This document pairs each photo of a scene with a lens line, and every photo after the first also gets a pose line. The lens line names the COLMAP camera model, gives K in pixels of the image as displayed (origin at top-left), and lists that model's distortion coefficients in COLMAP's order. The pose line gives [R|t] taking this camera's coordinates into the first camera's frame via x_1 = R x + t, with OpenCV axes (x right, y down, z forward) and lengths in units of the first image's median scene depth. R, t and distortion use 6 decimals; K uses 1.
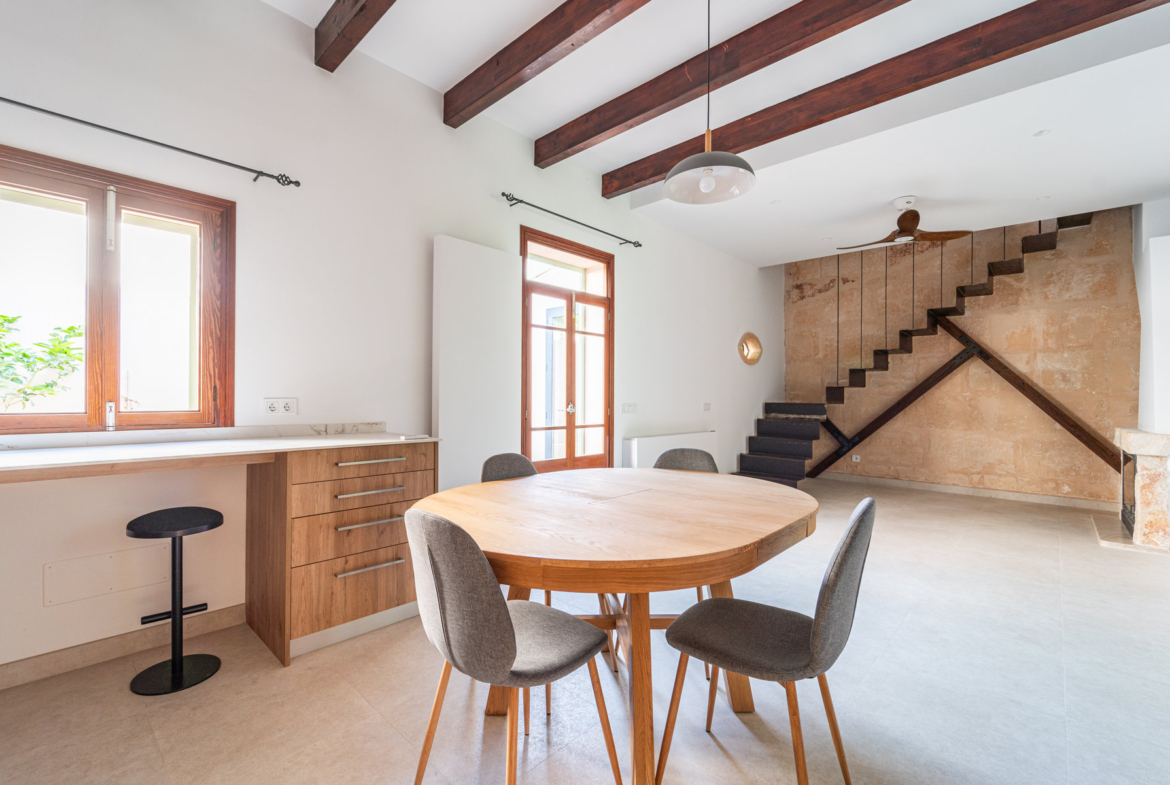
lens RADIAL K [[526.3, 0, 585.5], [0, 526.3, 386.1], [0, 0, 1]] dist [0.001630, 0.000180]
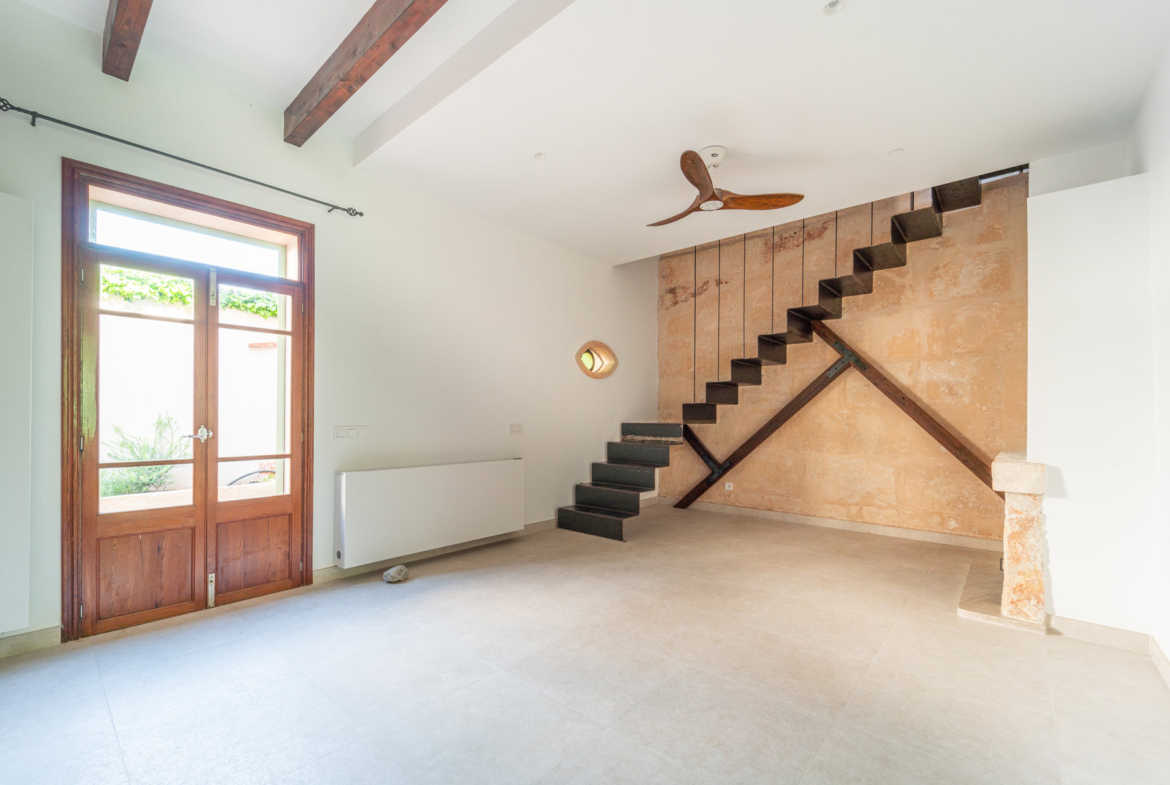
lens RADIAL K [[488.9, 0, 587.8], [0, 488.9, 412.2], [0, 0, 1]] dist [0.000543, -0.000149]
pose [[0.999930, -0.006628, 0.009755, 0.324276], [0.006543, 0.999941, 0.008682, 0.007670], [-0.009812, -0.008618, 0.999915, 0.231463]]
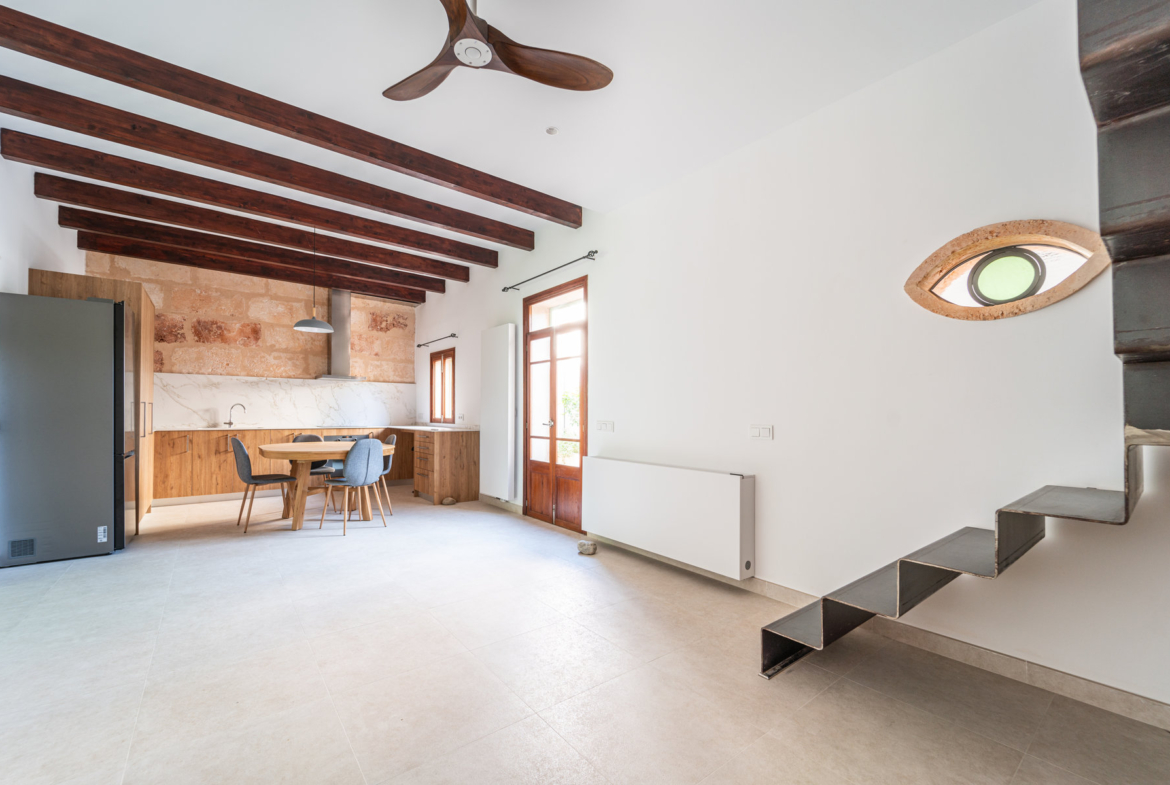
lens RADIAL K [[517.5, 0, 588.1], [0, 517.5, 404.5], [0, 0, 1]] dist [-0.000303, -0.000261]
pose [[-0.213728, -0.029665, -0.976443, 0.772443], [0.007146, 0.999465, -0.031929, 0.025898], [0.976867, -0.013801, -0.213402, 0.912390]]
